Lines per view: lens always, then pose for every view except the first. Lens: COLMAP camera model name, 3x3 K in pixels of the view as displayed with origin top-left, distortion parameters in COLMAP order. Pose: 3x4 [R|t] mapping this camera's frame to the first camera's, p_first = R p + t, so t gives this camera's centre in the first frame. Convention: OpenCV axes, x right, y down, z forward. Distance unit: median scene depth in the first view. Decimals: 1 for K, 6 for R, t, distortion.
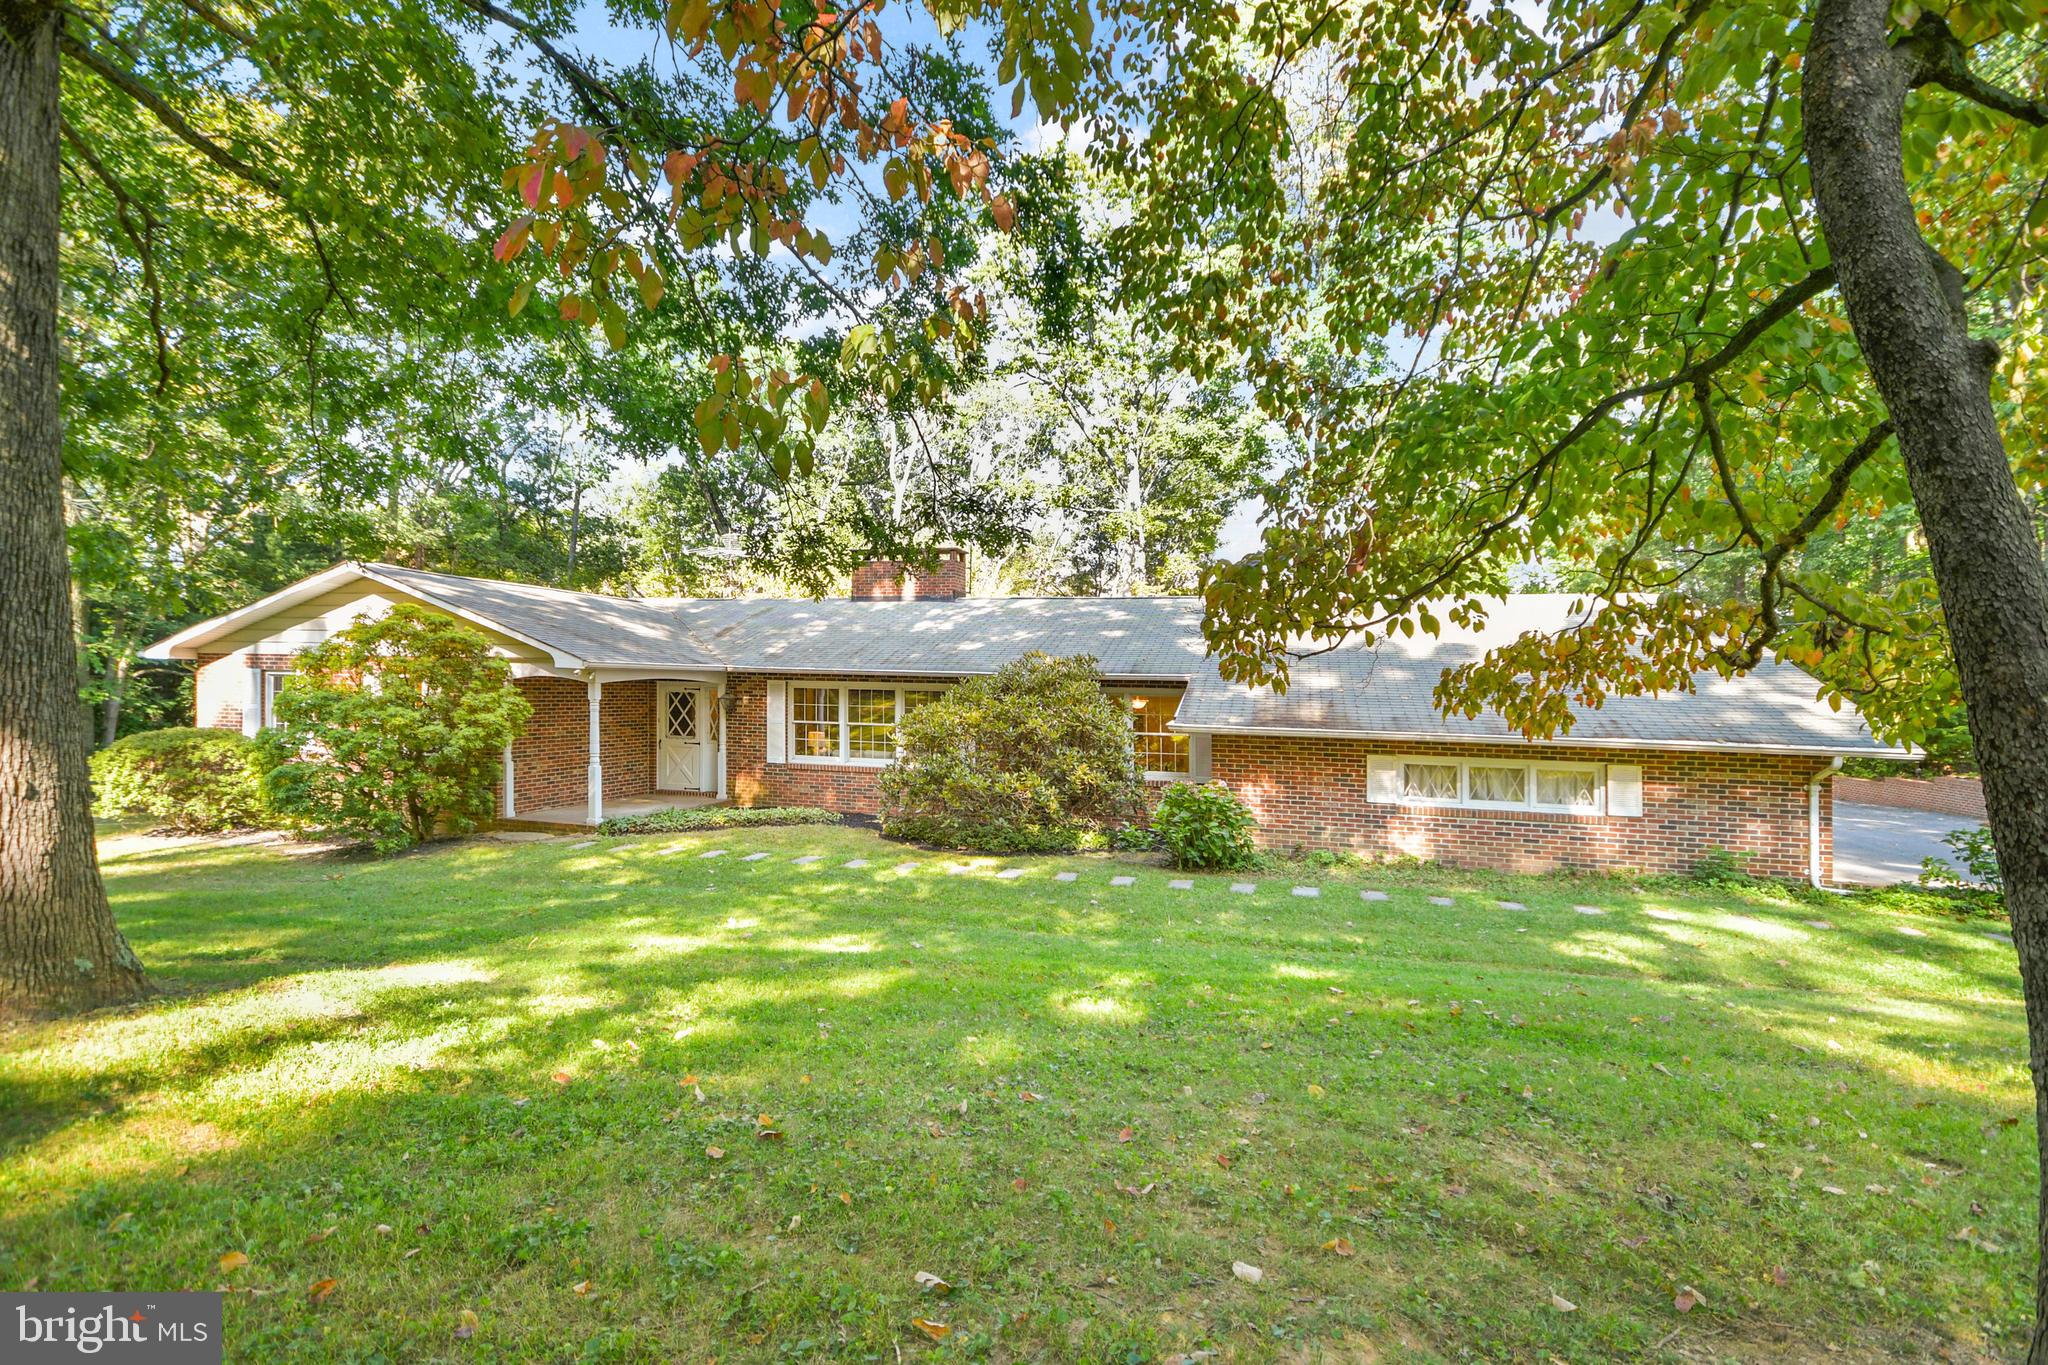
lens RADIAL K [[962.1, 0, 1040.5], [0, 962.1, 672.1], [0, 0, 1]] dist [0.000650, -0.000129]
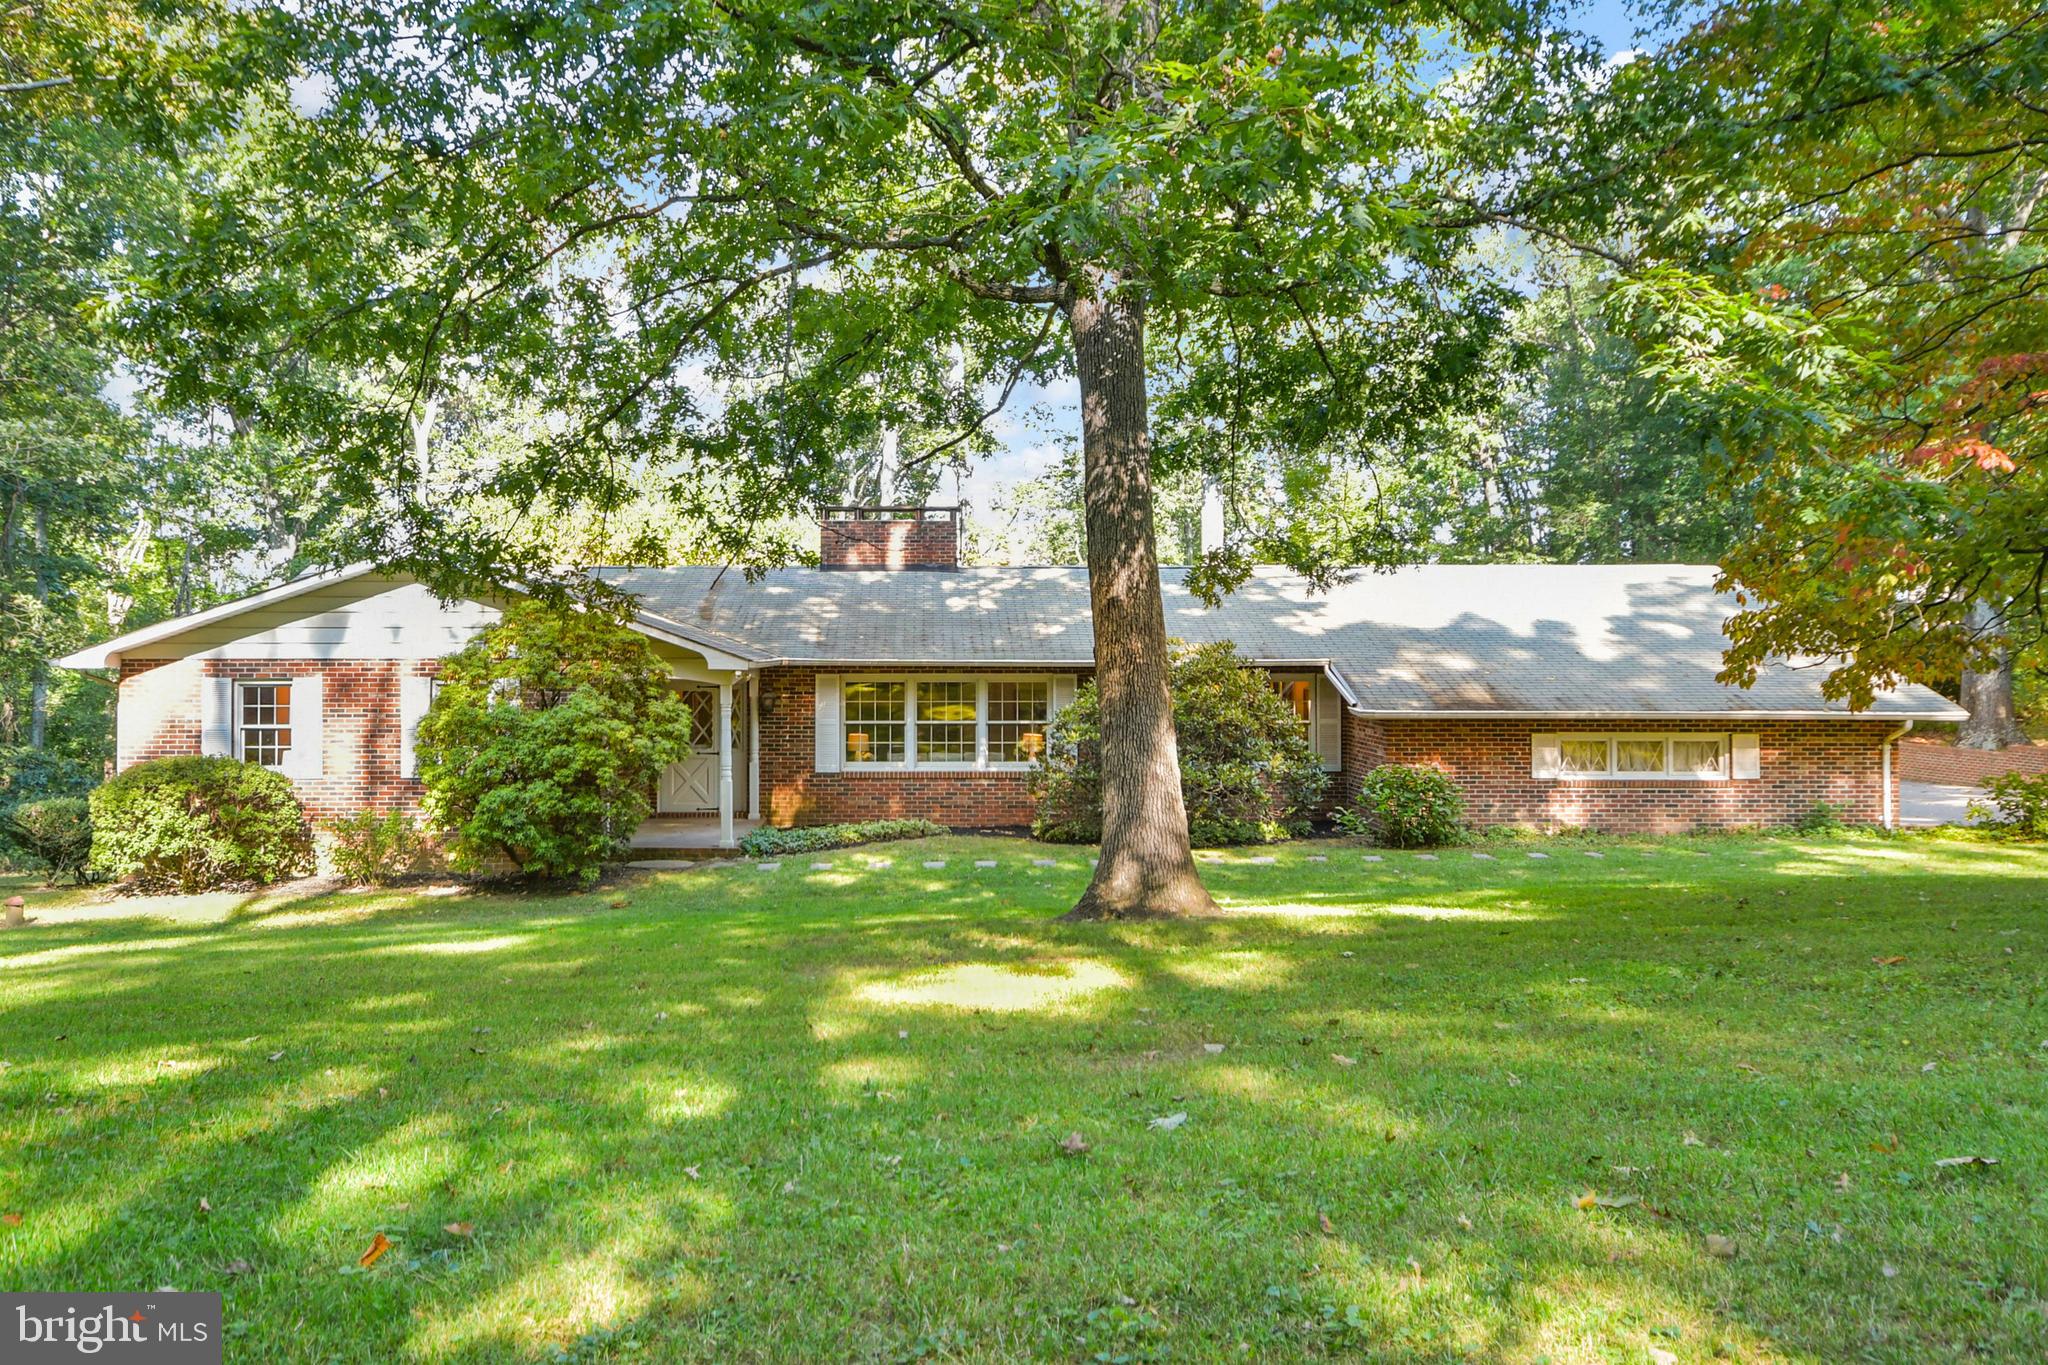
lens RADIAL K [[1520.2, 0, 1024.0], [0, 1520.2, 682.5], [0, 0, 1]] dist [0.004396, 0.003035]
pose [[0.958939, -0.027253, 0.282299, -0.563952], [0.017272, 0.999137, 0.037785, -0.036693], [-0.283085, -0.031358, 0.958582, -0.377503]]
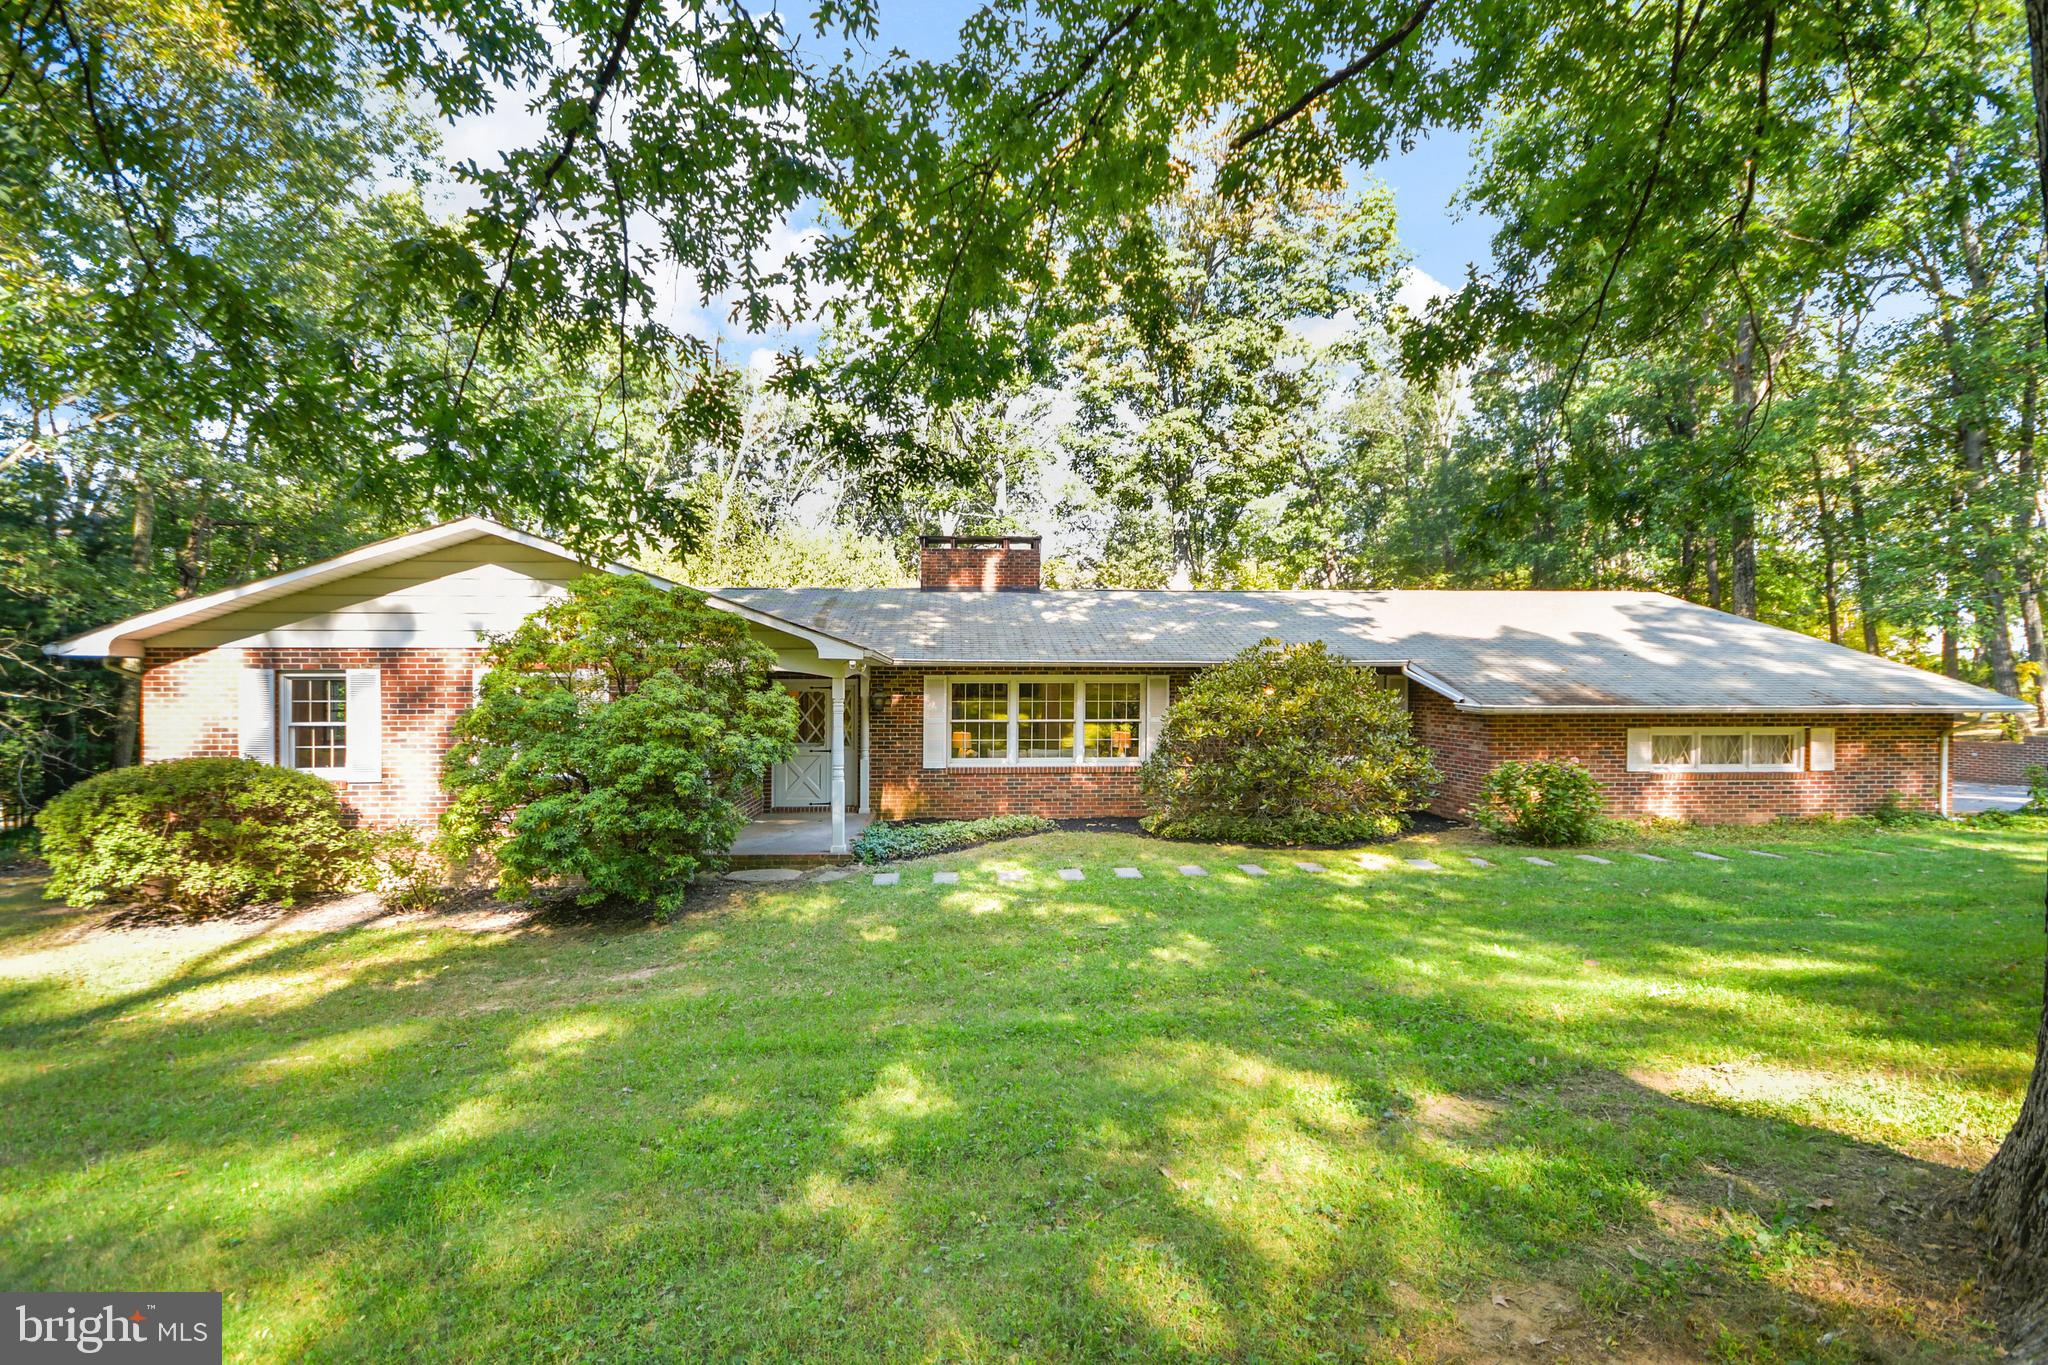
lens RADIAL K [[873.5, 0, 1053.7], [0, 873.5, 686.7], [0, 0, 1]] dist [-0.001491, -0.000129]
pose [[0.943996, -0.021979, 0.329223, -0.508093], [0.017789, 0.999718, 0.015735, 0.009354], [-0.329476, -0.008997, 0.944121, 0.233238]]
